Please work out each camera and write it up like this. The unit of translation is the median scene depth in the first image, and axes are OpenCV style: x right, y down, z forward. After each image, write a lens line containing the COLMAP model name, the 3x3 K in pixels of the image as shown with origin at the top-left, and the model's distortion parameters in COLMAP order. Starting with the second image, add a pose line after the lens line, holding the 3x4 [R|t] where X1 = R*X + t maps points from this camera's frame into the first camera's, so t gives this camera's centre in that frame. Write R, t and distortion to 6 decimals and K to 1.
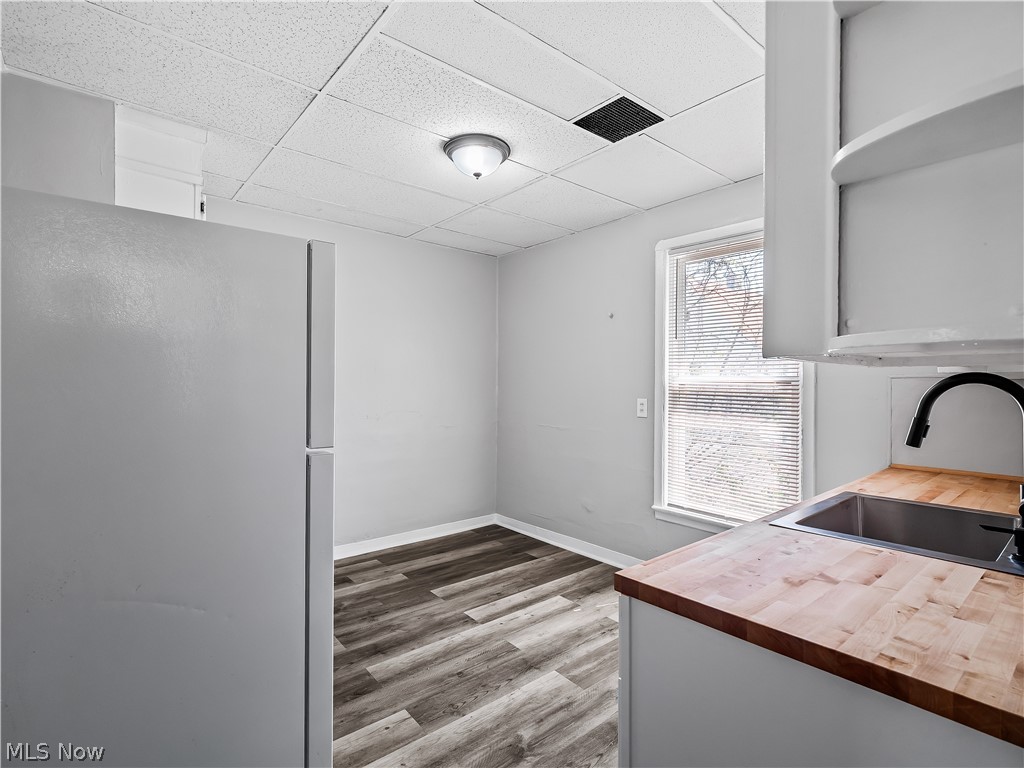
lens RADIAL K [[499.7, 0, 534.5], [0, 499.7, 389.4], [0, 0, 1]] dist [0.002224, -0.000437]
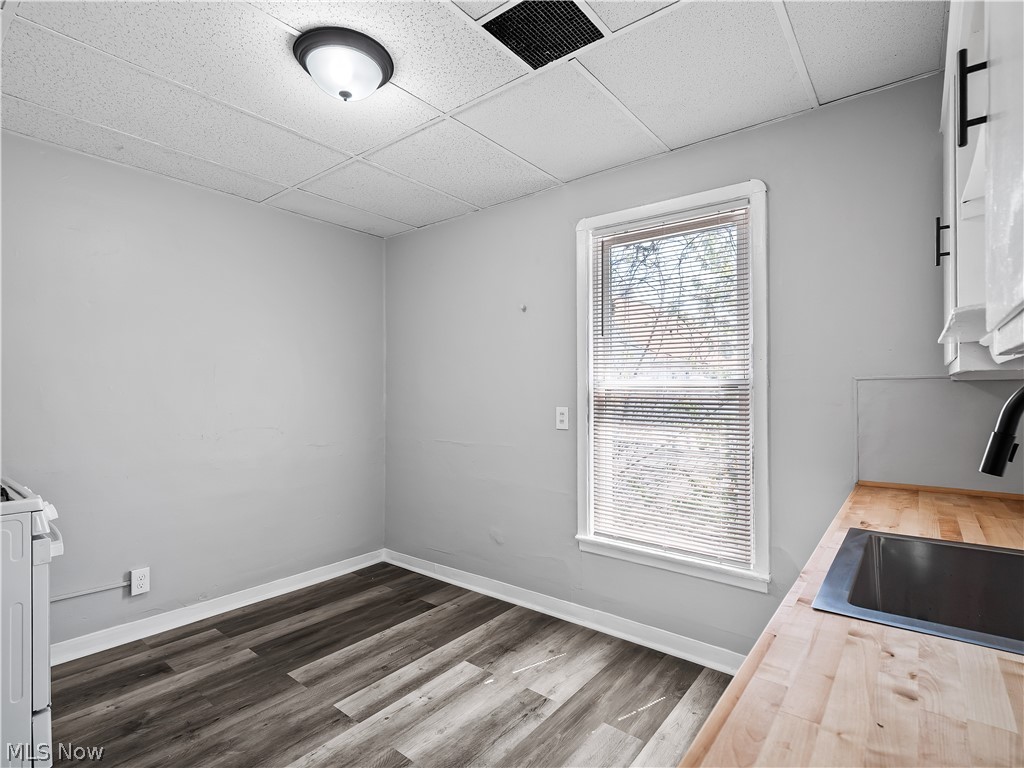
lens RADIAL K [[499.7, 0, 534.5], [0, 499.7, 389.4], [0, 0, 1]] dist [0.002224, -0.000437]
pose [[0.979320, -0.007451, 0.202181, 0.000987], [0.010502, 0.999847, -0.014024, -0.000047], [-0.202045, 0.015857, 0.979248, 0.198308]]
